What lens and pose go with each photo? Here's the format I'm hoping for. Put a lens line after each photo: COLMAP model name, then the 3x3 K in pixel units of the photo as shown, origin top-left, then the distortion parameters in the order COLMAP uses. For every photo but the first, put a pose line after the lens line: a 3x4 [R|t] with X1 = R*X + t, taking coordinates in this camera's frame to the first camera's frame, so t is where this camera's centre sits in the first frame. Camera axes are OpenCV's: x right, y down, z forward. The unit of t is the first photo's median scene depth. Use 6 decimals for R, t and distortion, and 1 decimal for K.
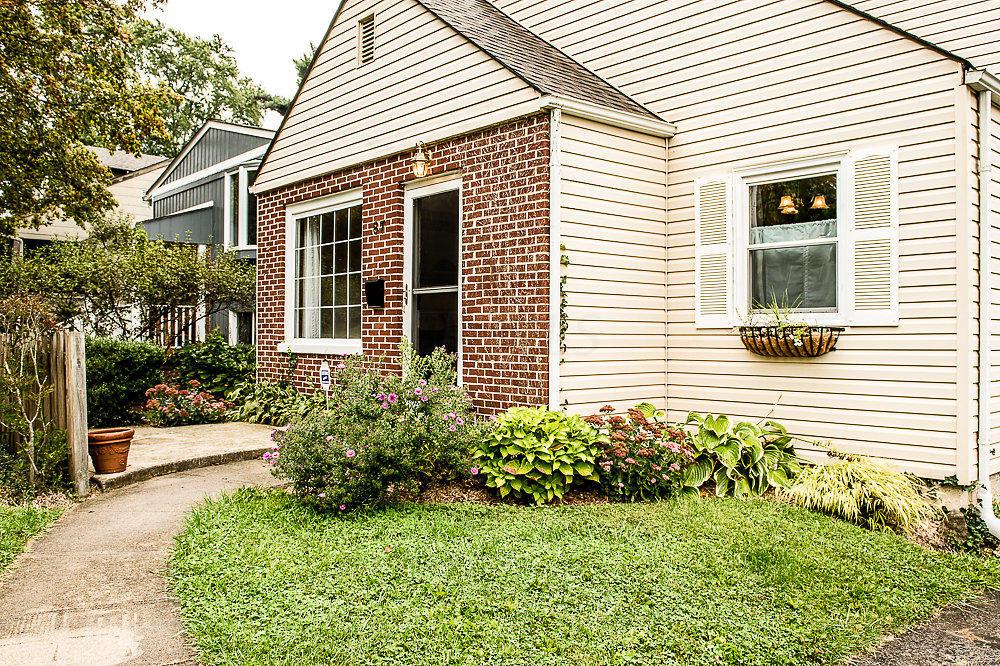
lens RADIAL K [[831.4, 0, 500.0], [0, 831.4, 333.0], [0, 0, 1]] dist [-0.045063, -0.010561]
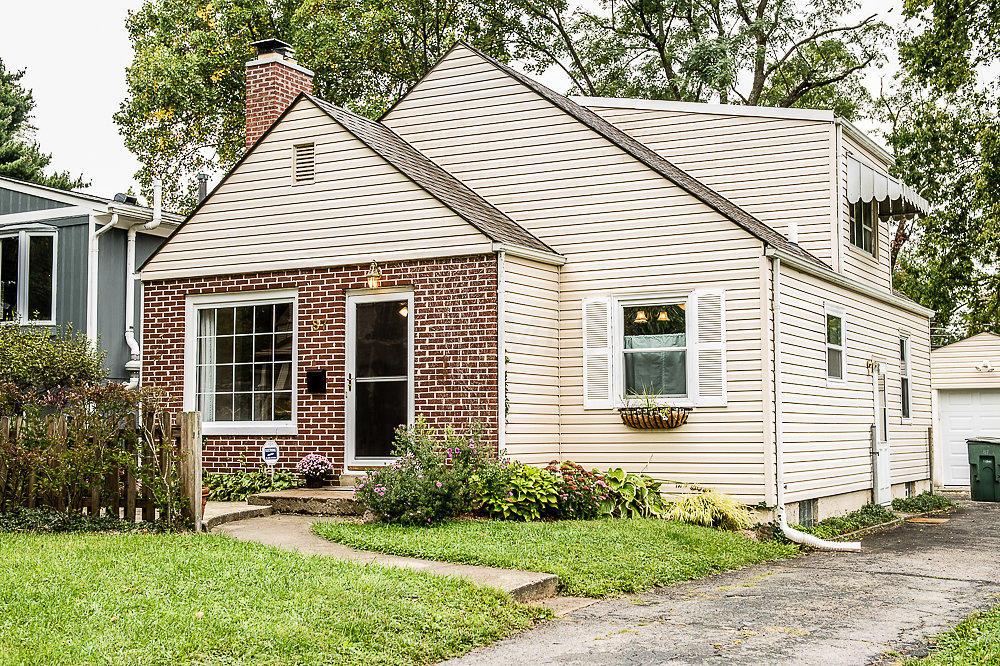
lens RADIAL K [[1306.4, 0, 500.0], [0, 1306.4, 333.0], [0, 0, 1]] dist [0.021464, 0.011835]
pose [[0.940349, 0.018327, 0.339718, -0.660455], [0.007018, 0.997291, -0.073228, 0.026757], [-0.340140, 0.071244, 0.937672, -1.021699]]
